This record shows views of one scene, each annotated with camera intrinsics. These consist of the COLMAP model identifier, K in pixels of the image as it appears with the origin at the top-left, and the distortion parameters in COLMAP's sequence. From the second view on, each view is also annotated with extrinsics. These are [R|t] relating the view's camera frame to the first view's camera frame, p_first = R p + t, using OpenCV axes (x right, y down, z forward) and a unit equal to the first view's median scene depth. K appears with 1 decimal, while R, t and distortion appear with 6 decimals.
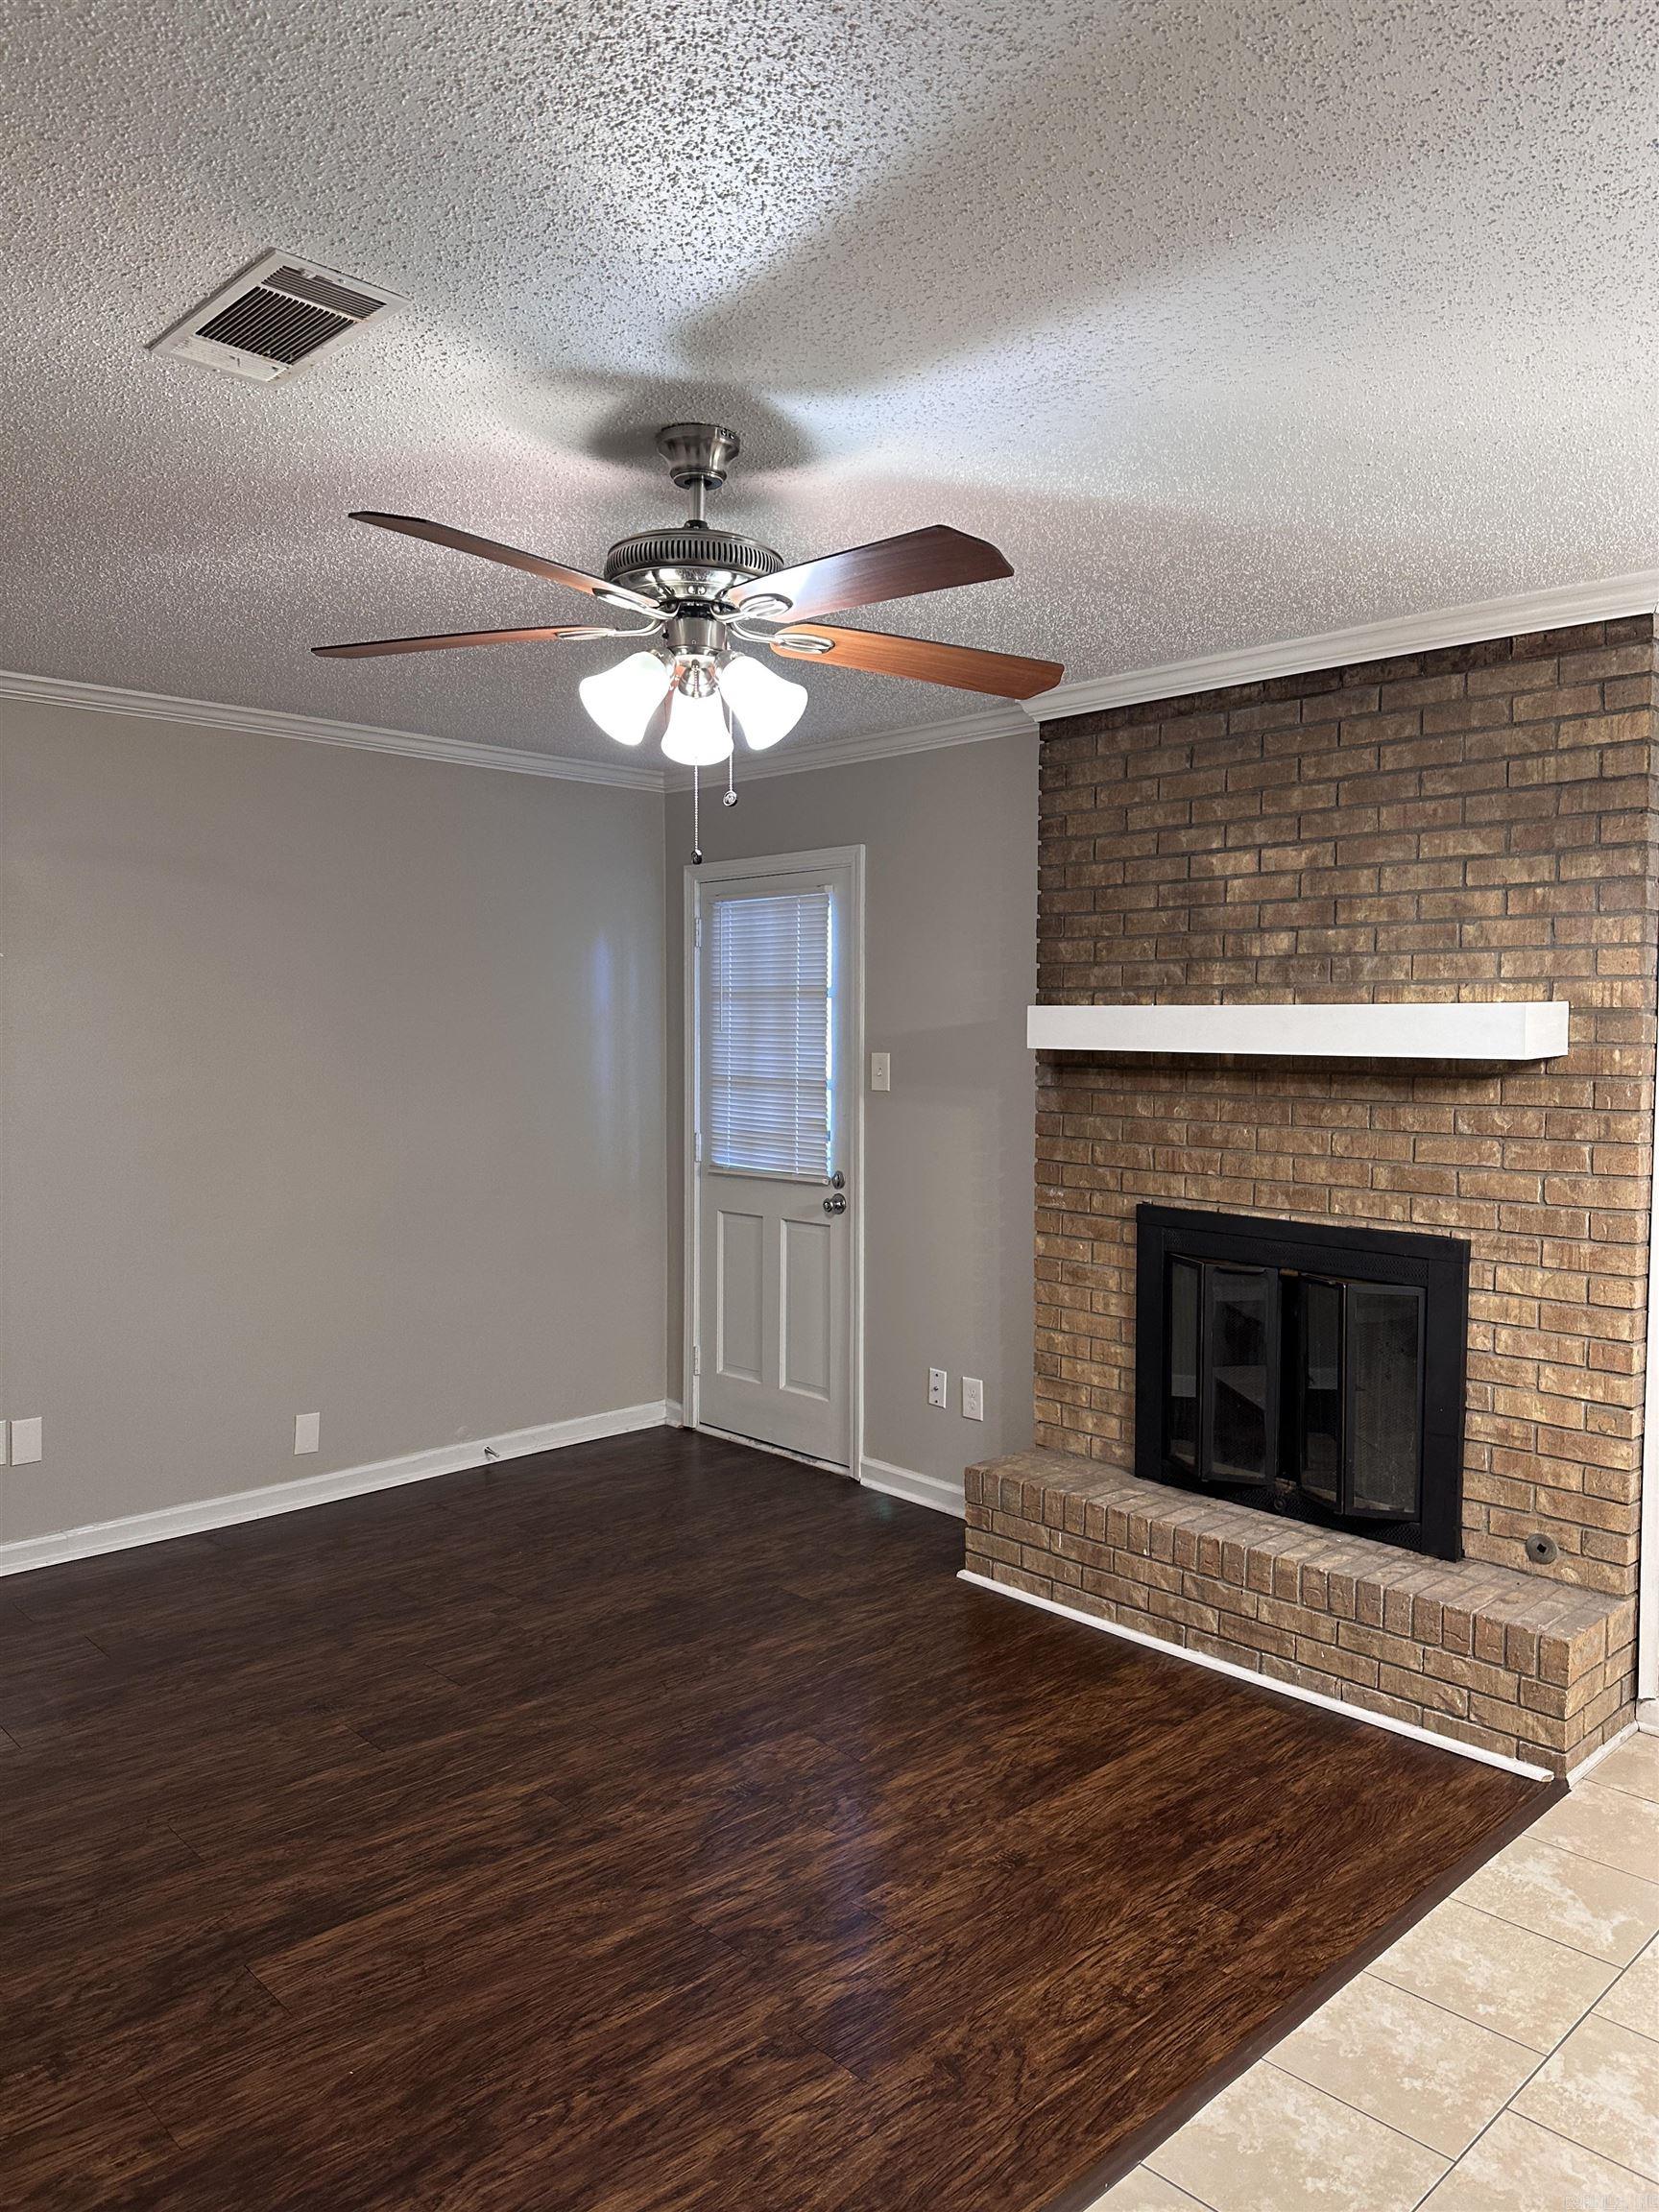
lens RADIAL K [[1559.4, 0, 836.0], [0, 1559.4, 1089.8], [0, 0, 1]] dist [0.061337, -0.070865]
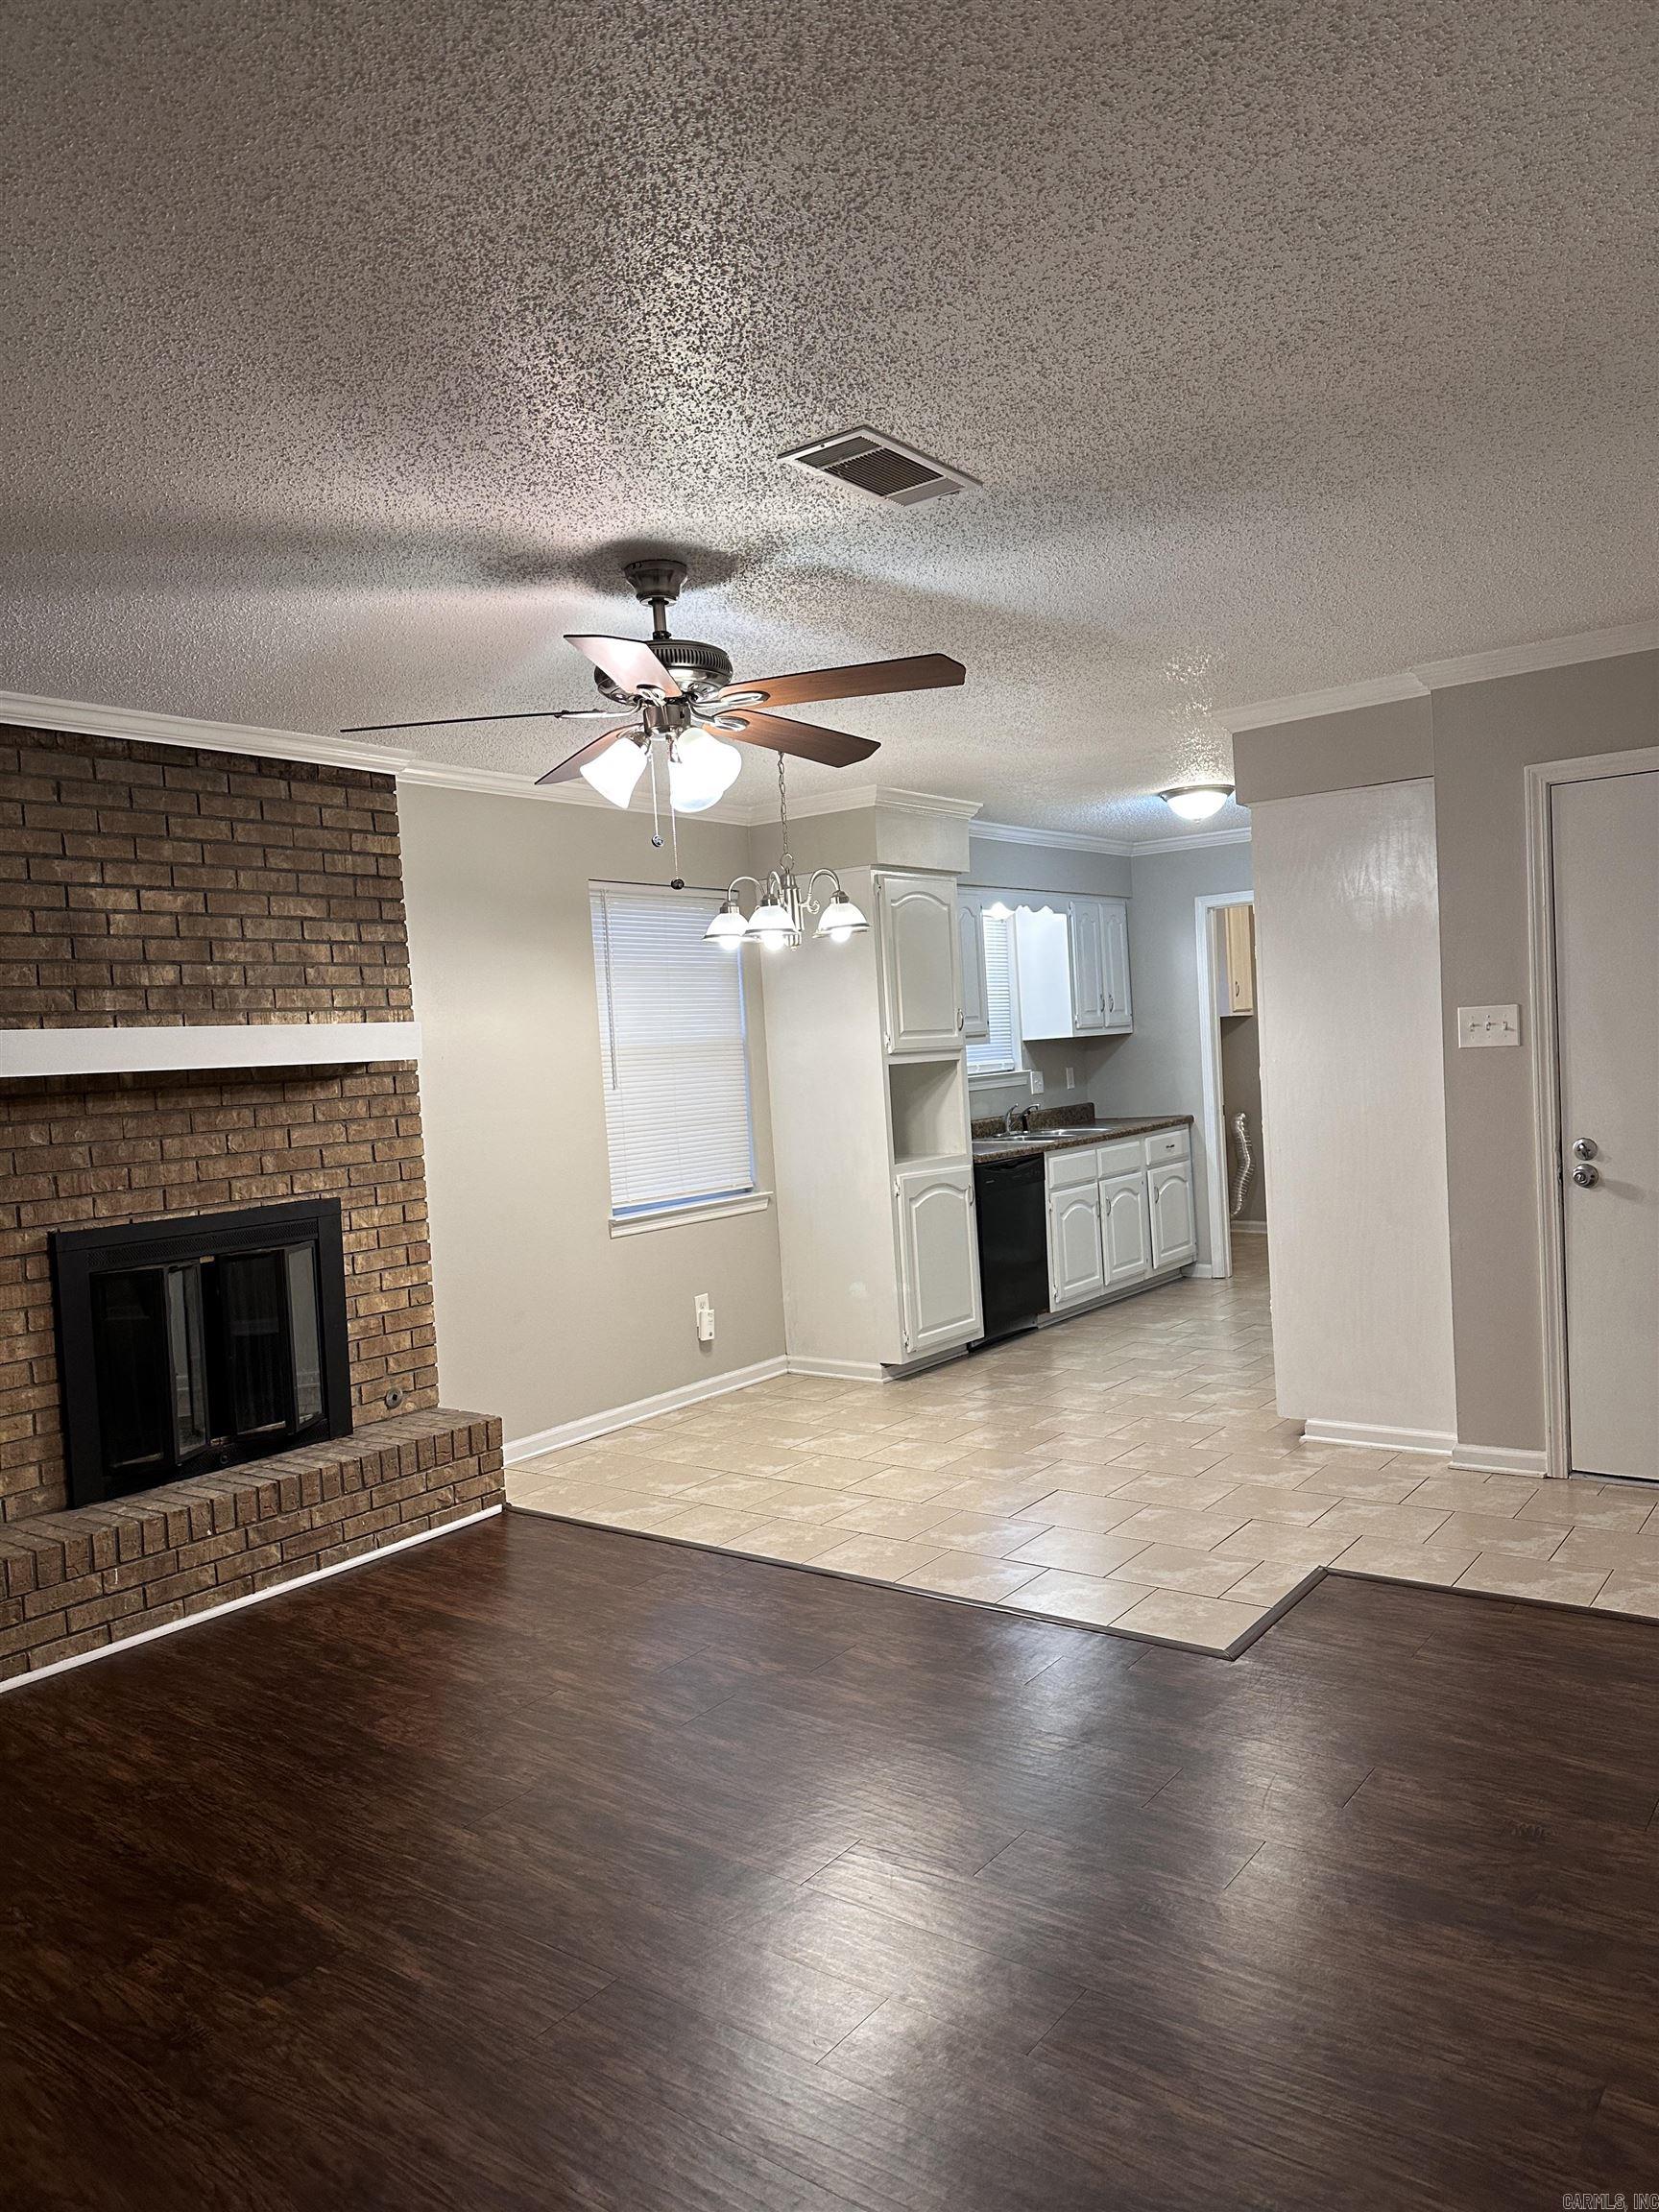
lens RADIAL K [[1559.4, 0, 829.5], [0, 1559.4, 1103.2], [0, 0, 1]] dist [0.061337, -0.070865]
pose [[-0.168177, -0.031116, 0.985266, -0.961506], [0.096776, 0.994152, 0.047915, -0.009468], [-0.980995, 0.103408, -0.164182, 0.753115]]
